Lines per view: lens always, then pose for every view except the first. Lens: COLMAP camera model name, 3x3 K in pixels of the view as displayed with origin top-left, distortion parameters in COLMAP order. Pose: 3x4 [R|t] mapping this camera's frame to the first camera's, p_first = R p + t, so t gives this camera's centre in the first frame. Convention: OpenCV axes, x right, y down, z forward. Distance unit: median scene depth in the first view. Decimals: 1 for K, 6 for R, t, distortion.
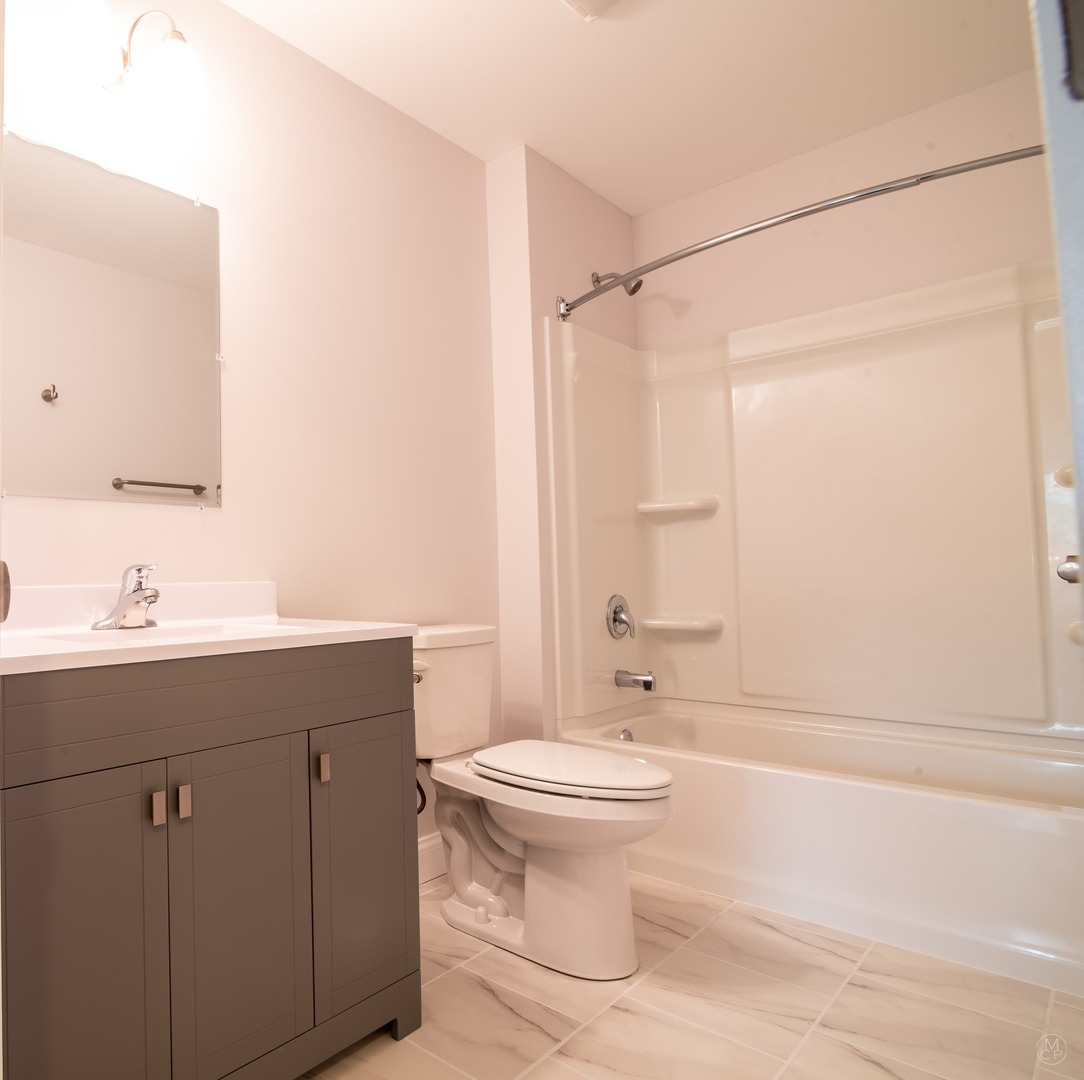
lens RADIAL K [[765.3, 0, 537.1], [0, 765.3, 535.7], [0, 0, 1]] dist [-0.005035, -0.001461]
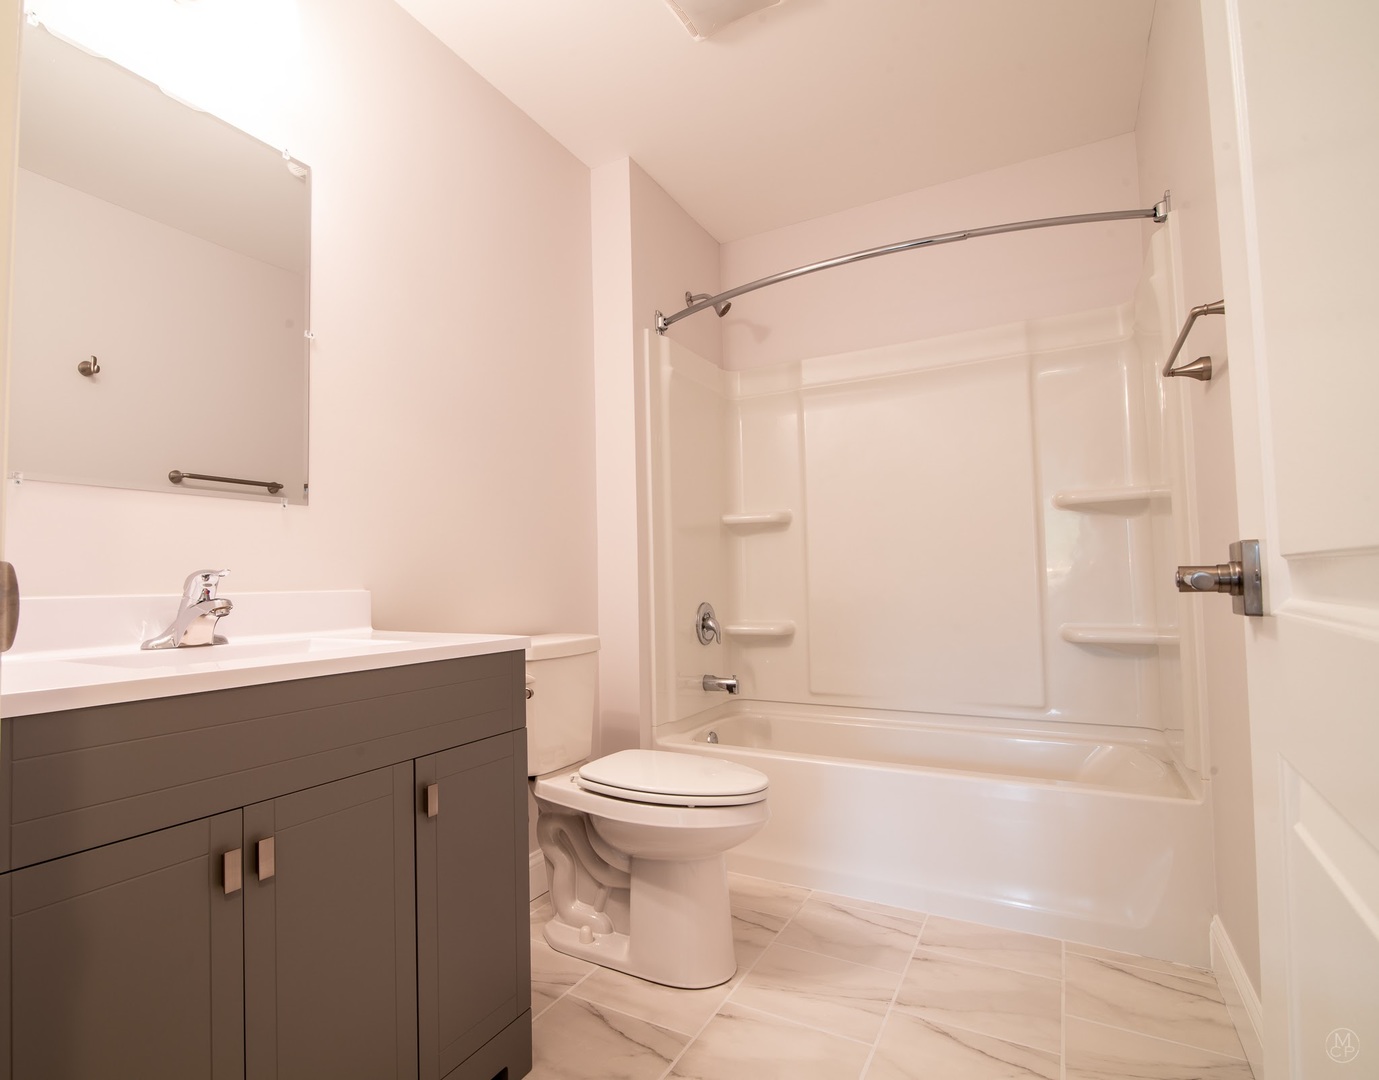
lens RADIAL K [[673.7, 0, 698.9], [0, 673.7, 542.4], [0, 0, 1]] dist [-0.010773, 0.000653]
pose [[0.984939, 0.012421, 0.172457, -0.079139], [-0.010920, 0.999894, -0.009649, 0.006005], [-0.172559, 0.007621, 0.984970, 0.125752]]
